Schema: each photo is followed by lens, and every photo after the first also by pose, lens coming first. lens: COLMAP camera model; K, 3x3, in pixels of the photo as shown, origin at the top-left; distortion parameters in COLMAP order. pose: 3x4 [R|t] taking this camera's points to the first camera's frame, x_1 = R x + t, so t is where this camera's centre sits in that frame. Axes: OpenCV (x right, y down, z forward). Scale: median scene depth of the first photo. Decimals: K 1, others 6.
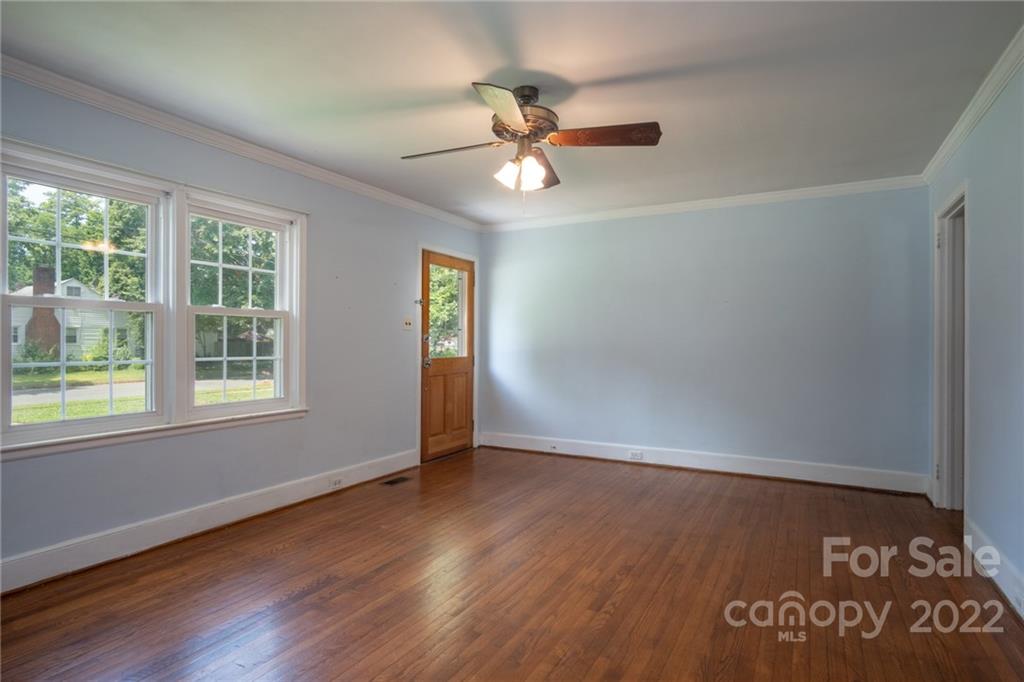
lens RADIAL K [[550.1, 0, 506.6], [0, 550.1, 342.0], [0, 0, 1]] dist [-0.006265, 0.000527]
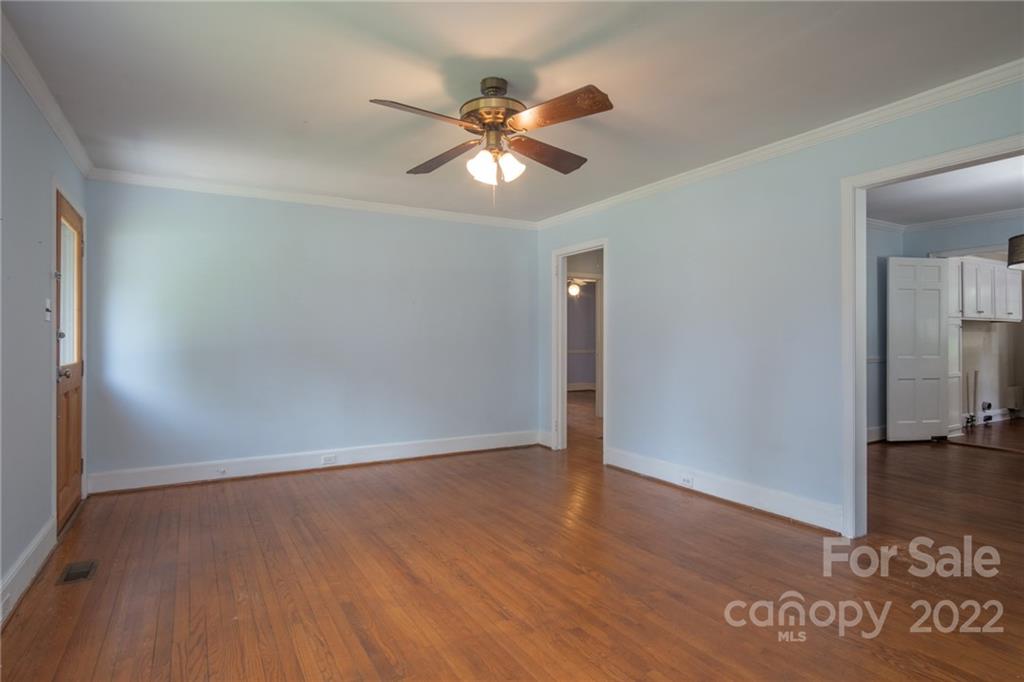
lens RADIAL K [[550.1, 0, 512.3], [0, 550.1, 340.8], [0, 0, 1]] dist [-0.006265, 0.000527]
pose [[0.509404, -0.004571, 0.860515, -0.697990], [0.002208, 0.999990, 0.004005, -0.002073], [-0.860525, -0.000140, 0.509409, 0.419907]]
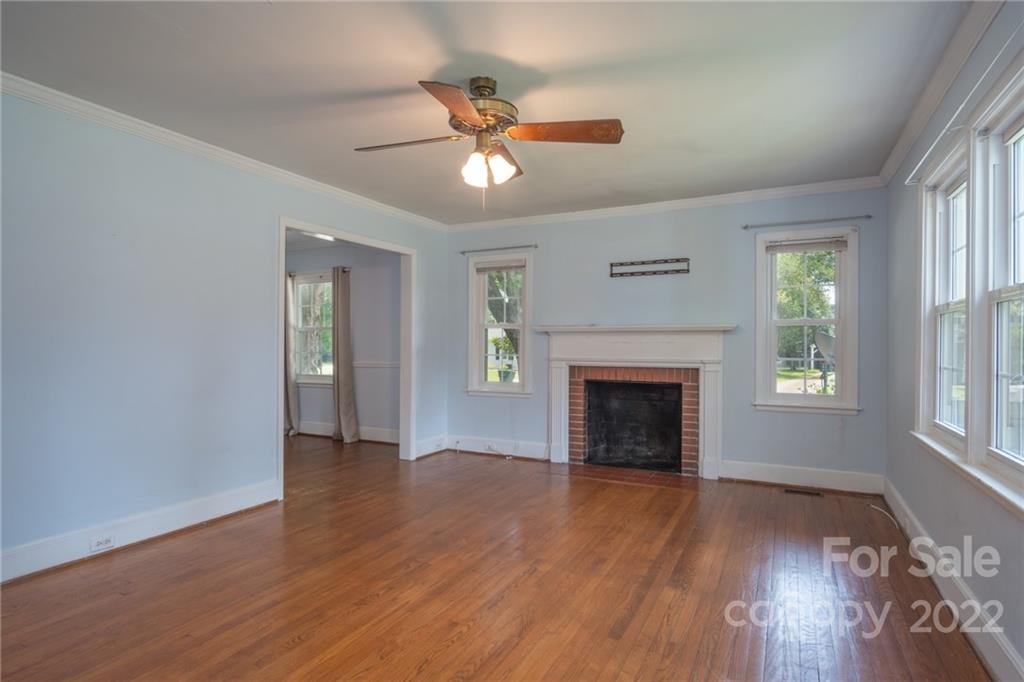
lens RADIAL K [[550.1, 0, 507.2], [0, 550.1, 342.4], [0, 0, 1]] dist [-0.006265, 0.000527]
pose [[-0.999544, -0.003184, -0.030025, 0.014881], [-0.003164, 0.999995, -0.000693, -0.001531], [0.030027, -0.000598, -0.999549, 1.725917]]
